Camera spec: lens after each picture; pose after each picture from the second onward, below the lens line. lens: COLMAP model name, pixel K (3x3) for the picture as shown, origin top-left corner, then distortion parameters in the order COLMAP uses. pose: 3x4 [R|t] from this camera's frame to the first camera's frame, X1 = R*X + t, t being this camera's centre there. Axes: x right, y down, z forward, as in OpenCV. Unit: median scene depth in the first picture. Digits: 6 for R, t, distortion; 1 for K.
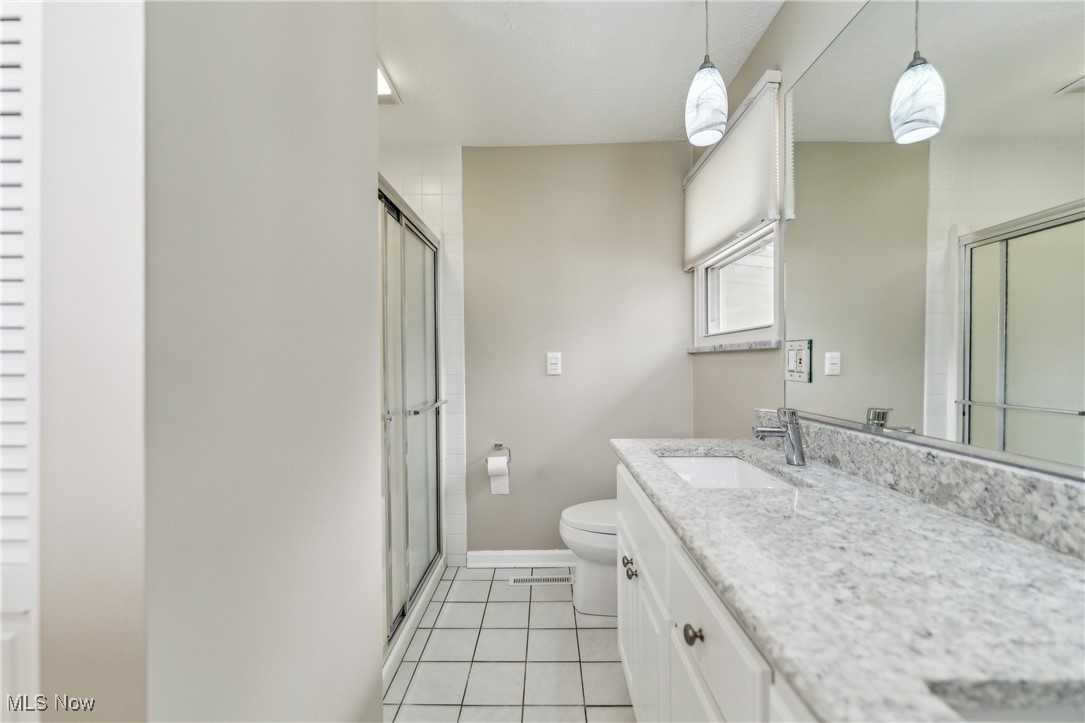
lens RADIAL K [[423.4, 0, 542.5], [0, 423.4, 361.5], [0, 0, 1]] dist [0.000584, -0.000483]
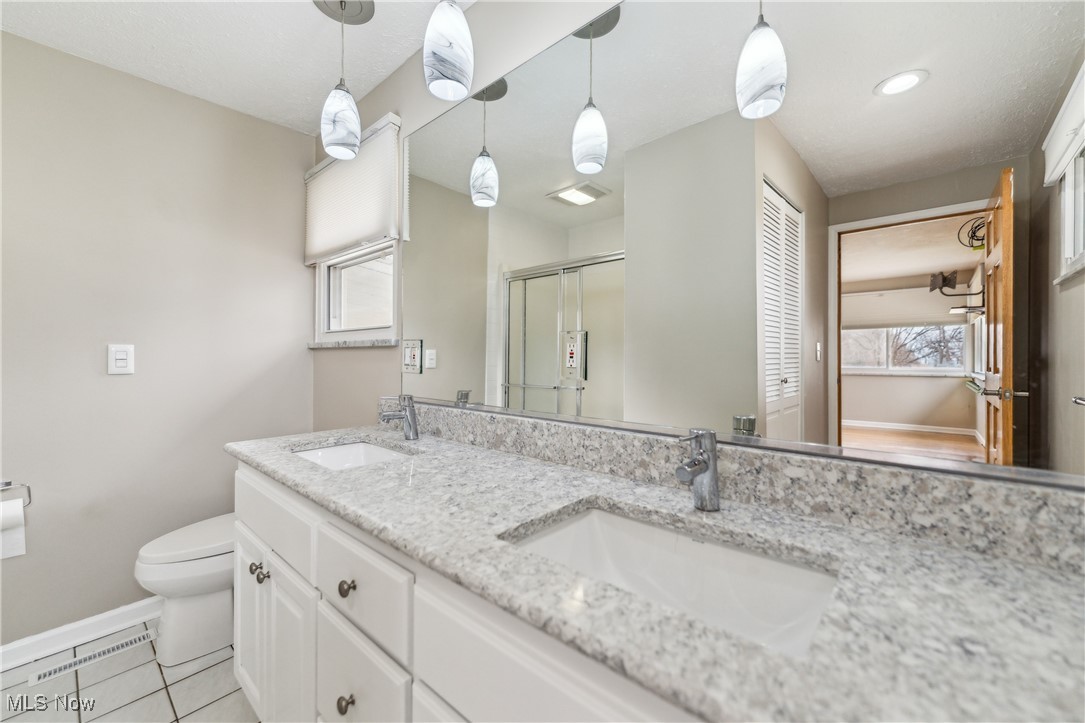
lens RADIAL K [[423.4, 0, 542.5], [0, 423.4, 361.5], [0, 0, 1]] dist [0.000584, -0.000483]
pose [[0.642341, -0.006447, 0.766392, -0.118002], [-0.001214, 0.999955, 0.009429, 0.001166], [-0.766418, -0.006986, 0.642304, -0.104240]]
